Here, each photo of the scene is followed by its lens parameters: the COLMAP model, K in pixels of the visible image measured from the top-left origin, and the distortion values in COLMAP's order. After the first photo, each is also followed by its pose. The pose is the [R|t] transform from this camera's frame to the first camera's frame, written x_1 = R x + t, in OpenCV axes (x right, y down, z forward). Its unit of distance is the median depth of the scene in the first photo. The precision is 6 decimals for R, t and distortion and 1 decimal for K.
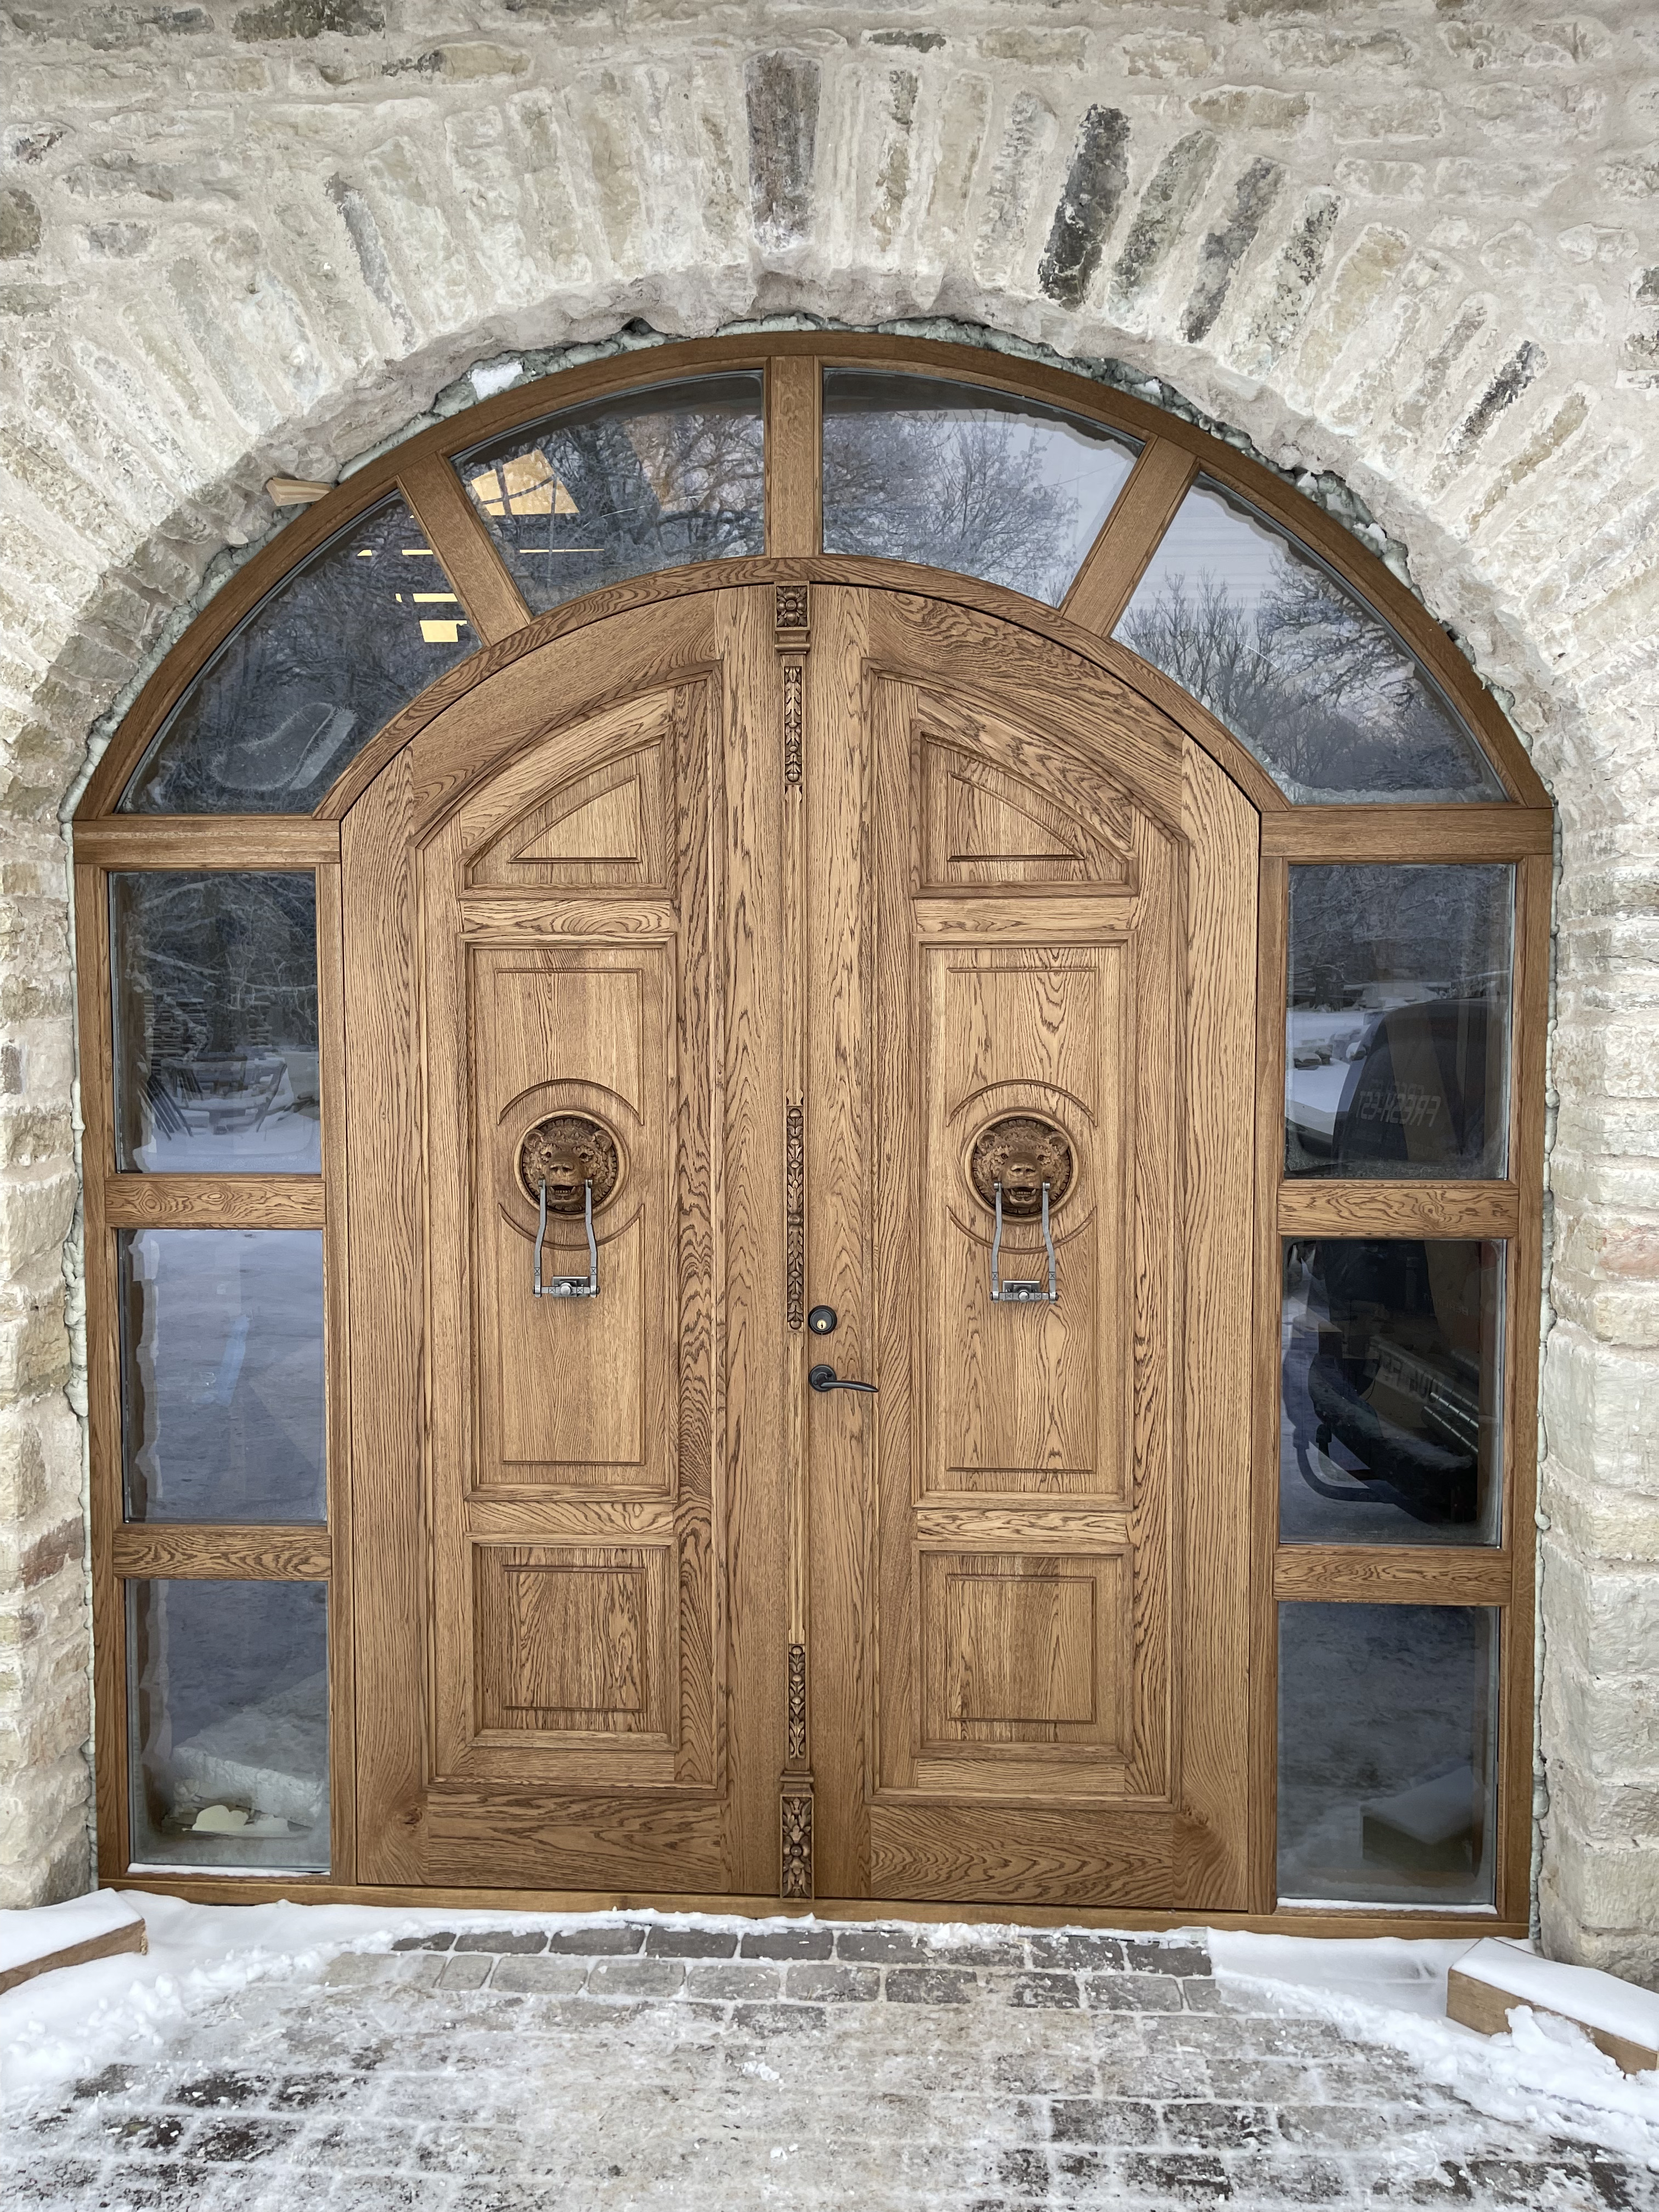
lens RADIAL K [[1689.7, 0, 829.5], [0, 1689.7, 1106.0], [0, 0, 1]] dist [0.038427, -0.000591]
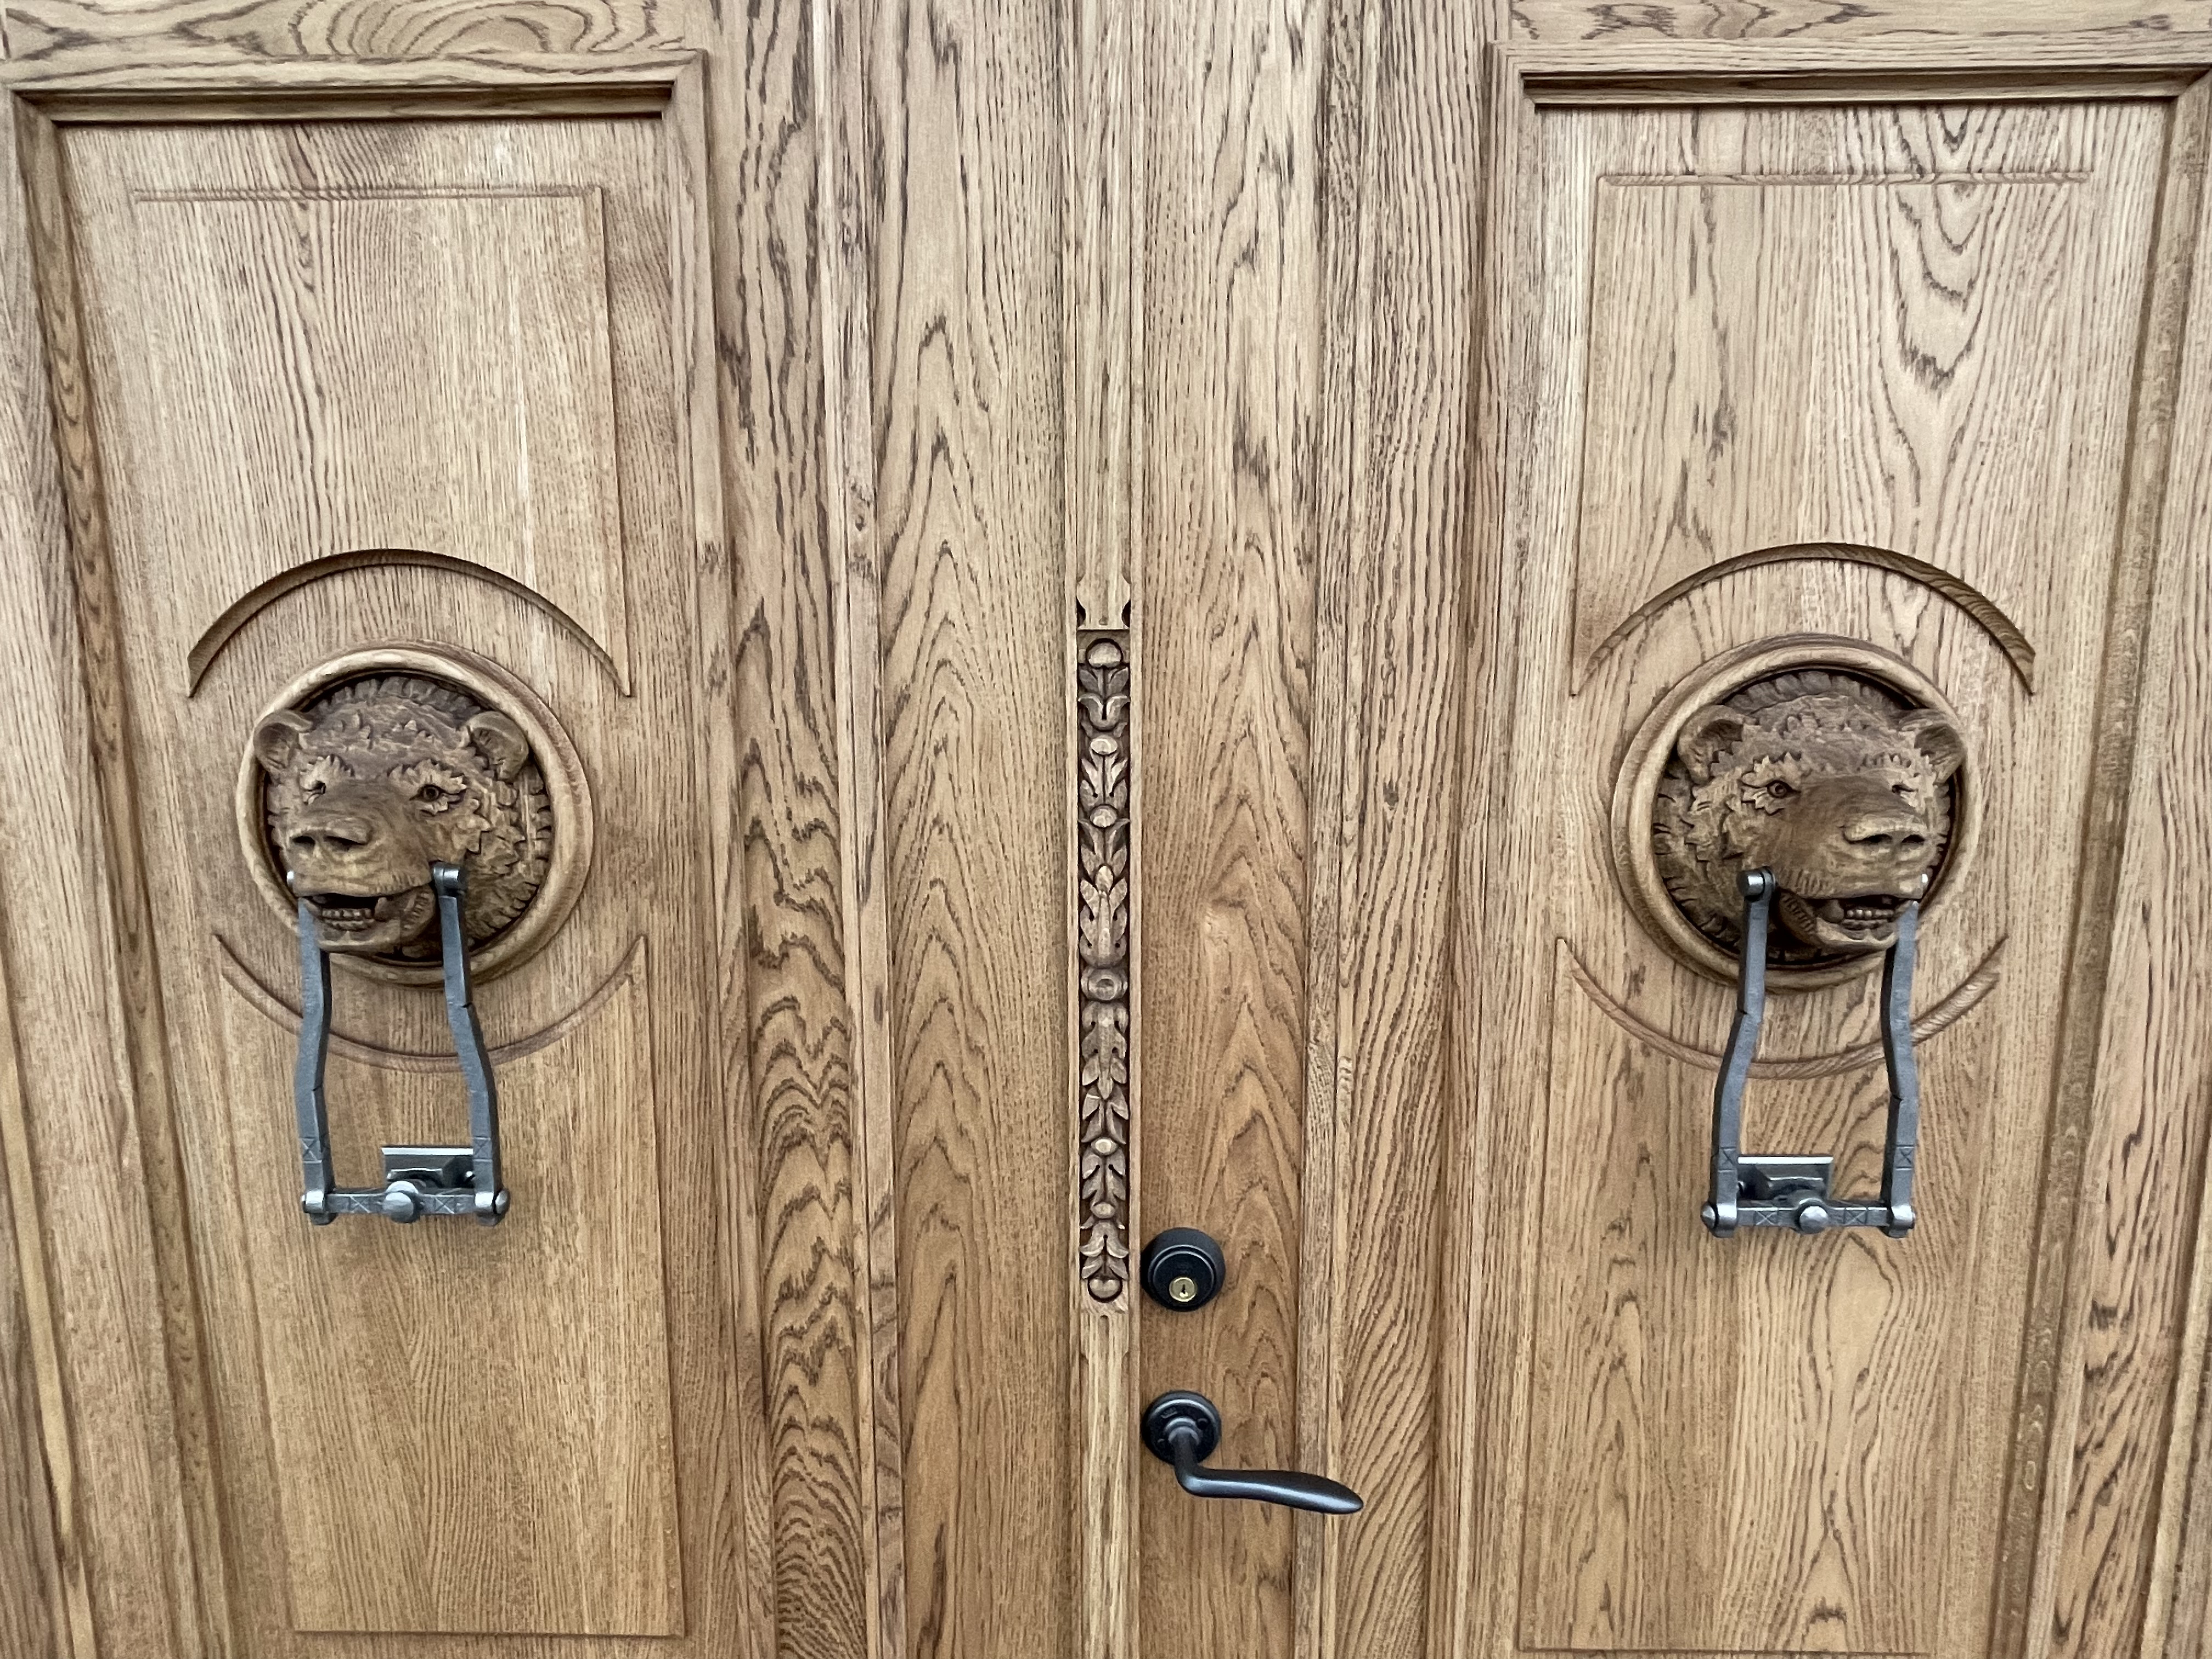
lens RADIAL K [[1287.7, 0, 1106.0], [0, 1287.7, 829.5], [0, 0, 1]] dist [-0.002575, -0.000534]
pose [[0.998971, -0.007442, 0.044744, -0.030601], [0.003684, 0.996502, 0.083492, 0.016581], [-0.045209, -0.083242, 0.995503, 0.753406]]
